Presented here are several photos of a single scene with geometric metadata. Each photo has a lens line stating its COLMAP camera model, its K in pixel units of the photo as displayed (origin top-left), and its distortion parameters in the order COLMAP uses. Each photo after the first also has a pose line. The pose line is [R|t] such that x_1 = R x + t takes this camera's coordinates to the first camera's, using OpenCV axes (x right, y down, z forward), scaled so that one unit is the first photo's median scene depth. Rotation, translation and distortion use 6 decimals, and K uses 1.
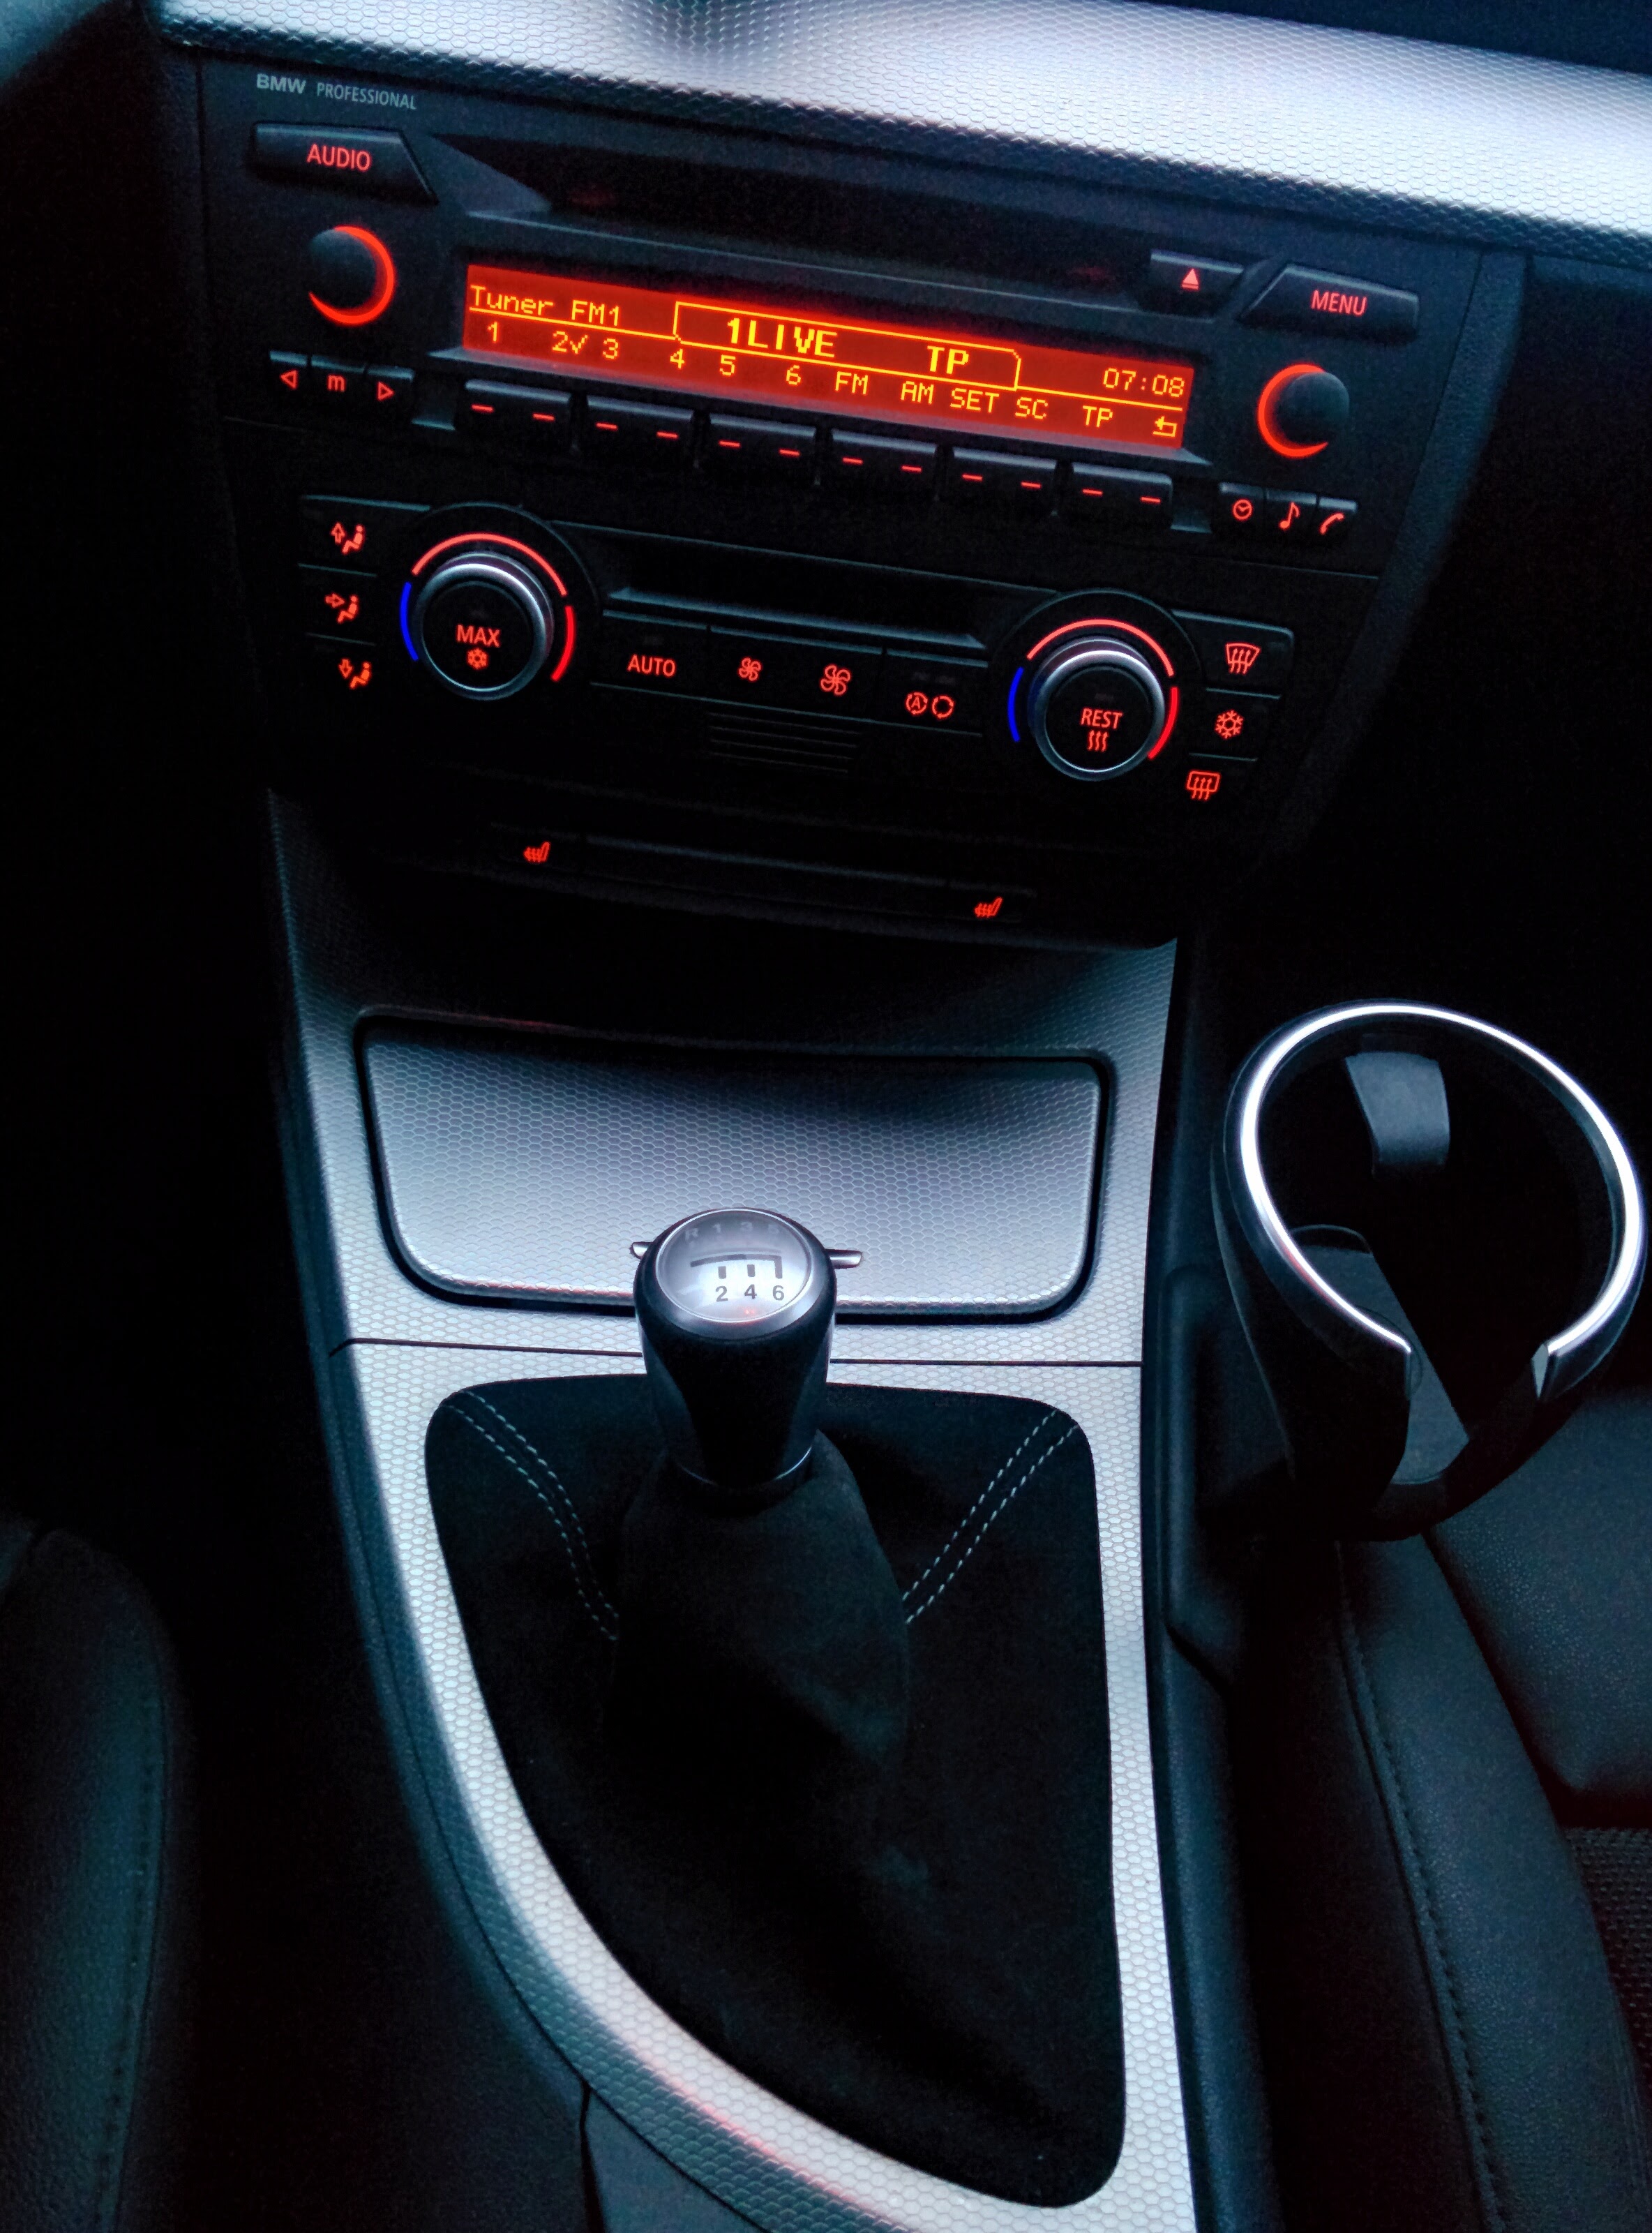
lens RADIAL K [[1994.6, 0, 770.4], [0, 1994.6, 1125.8], [0, 0, 1]] dist [0.051748, -0.097088]
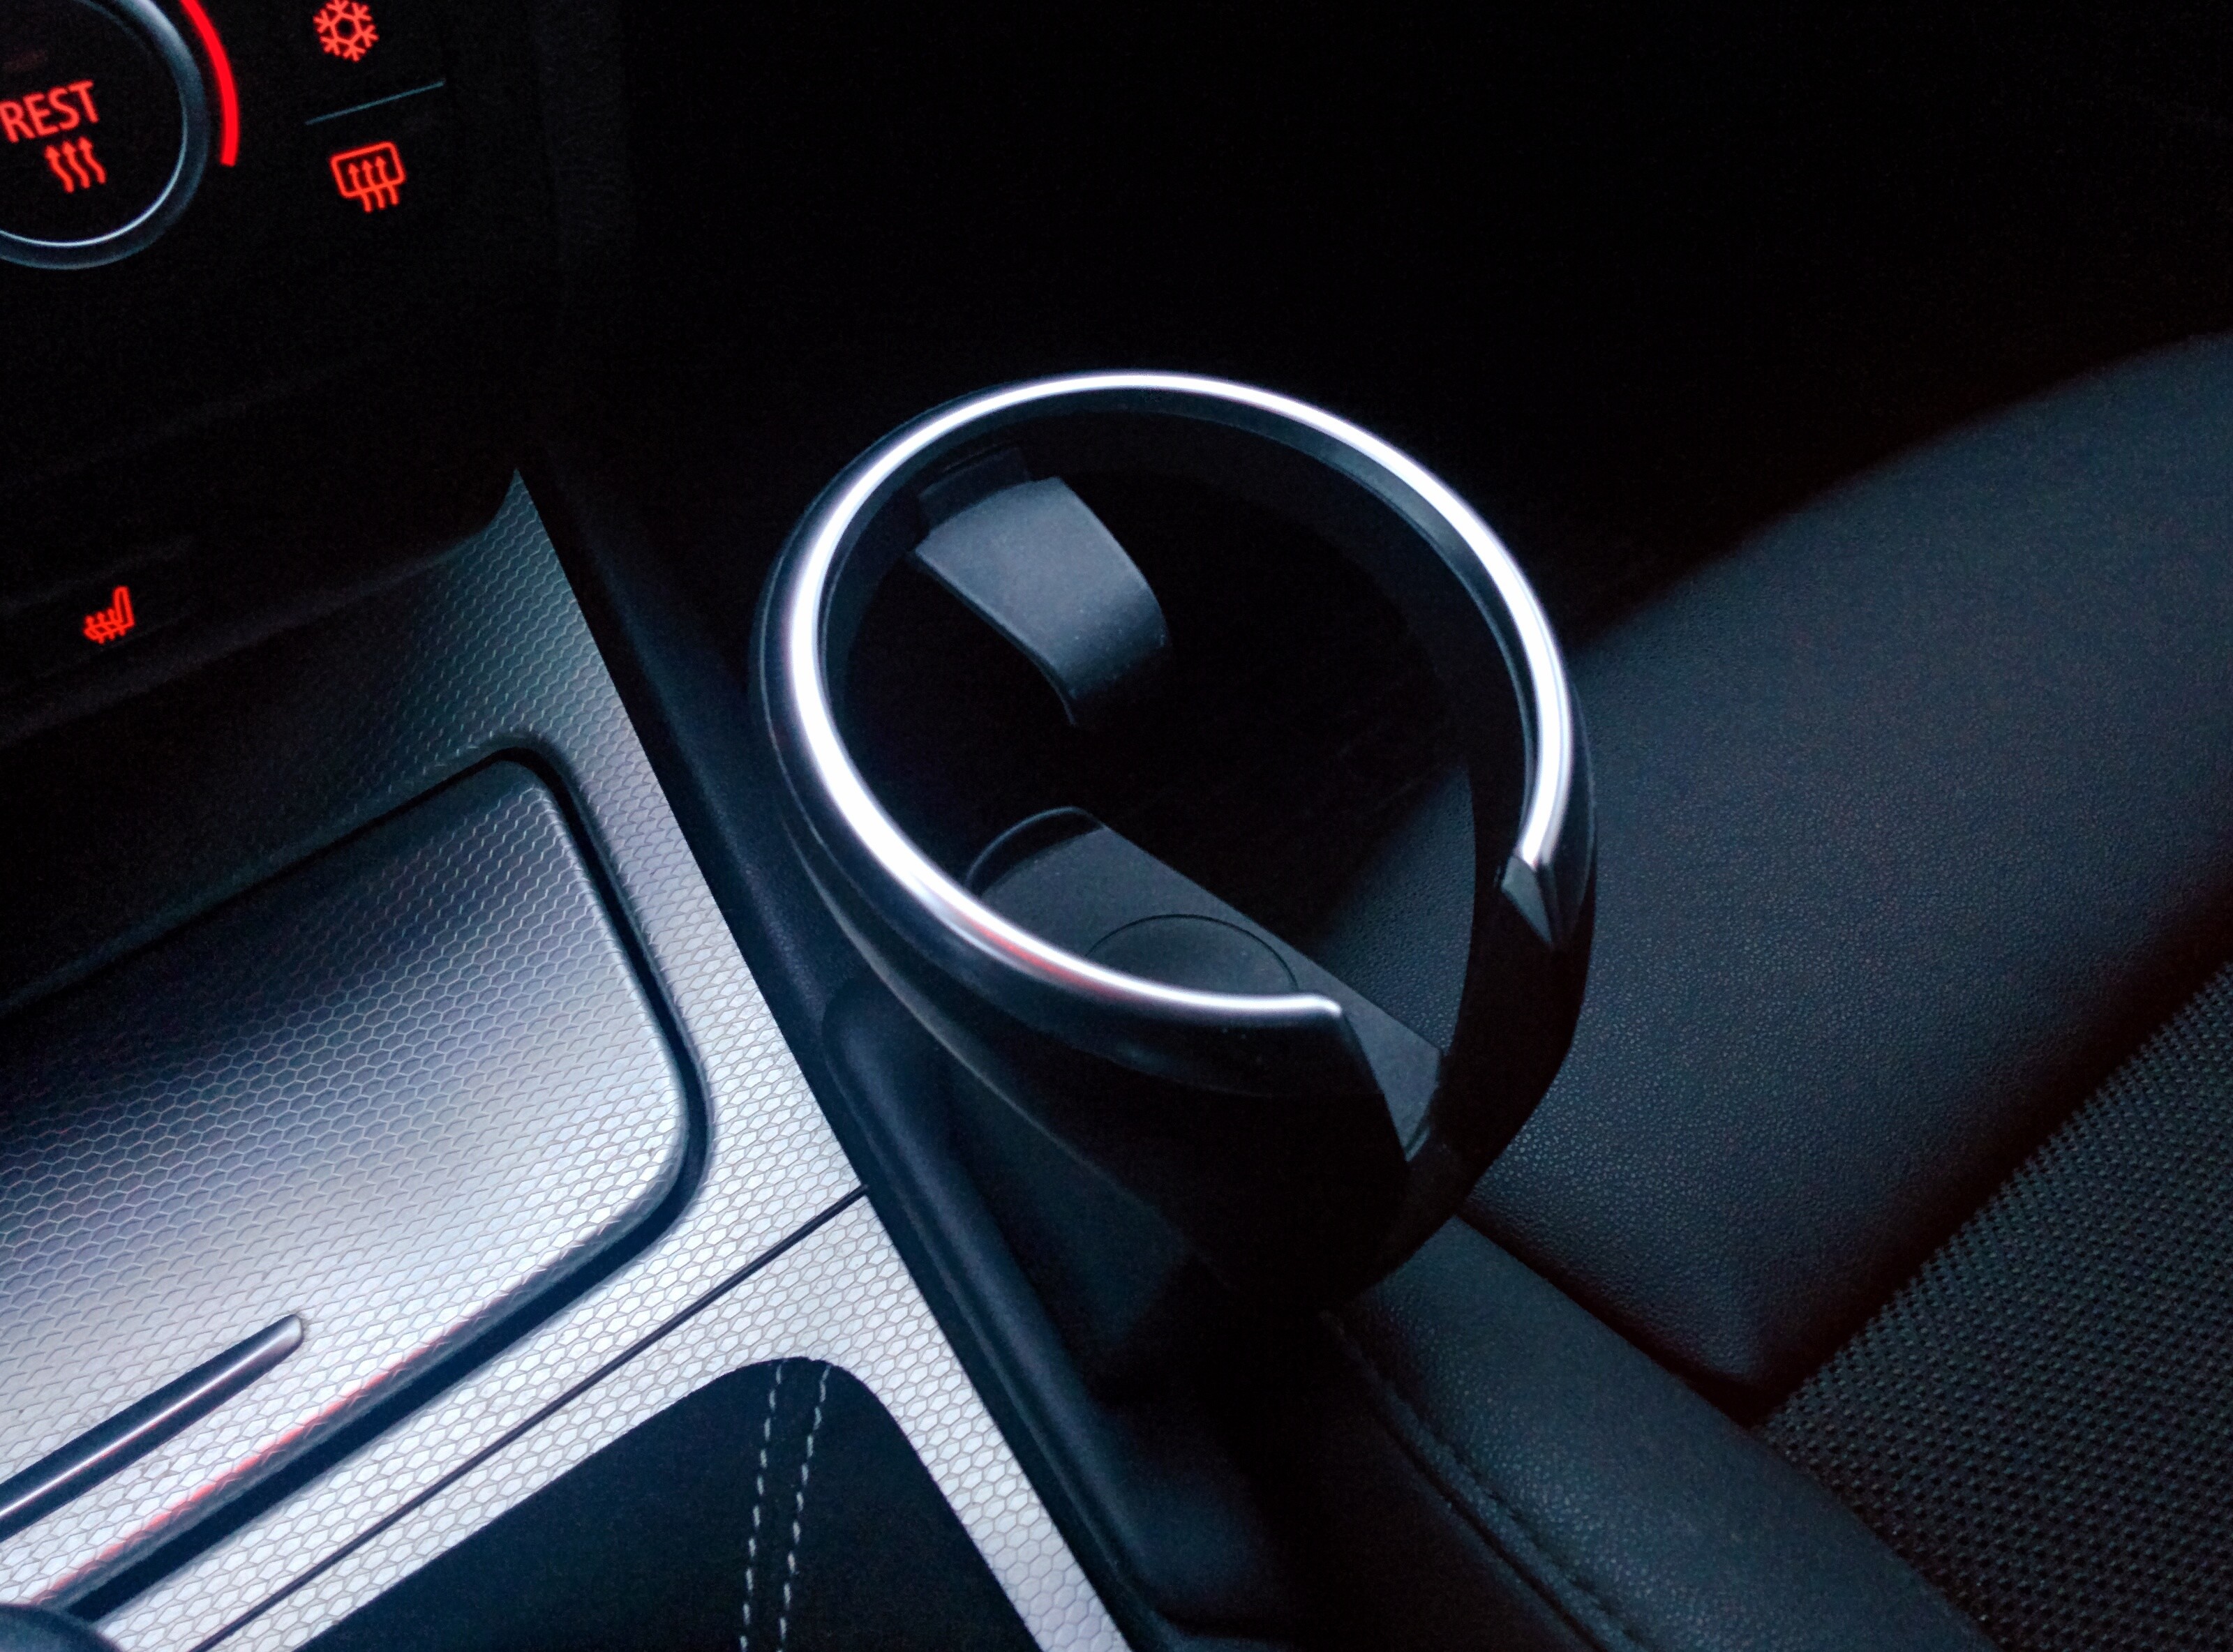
lens RADIAL K [[1994.6, 0, 1124.0], [0, 1994.6, 829.0], [0, 0, 1]] dist [0.051748, -0.097088]
pose [[0.791281, -0.511406, 0.335168, 0.109608], [0.482383, 0.858953, 0.171774, -0.031143], [-0.375740, 0.025758, 0.926367, 0.458548]]
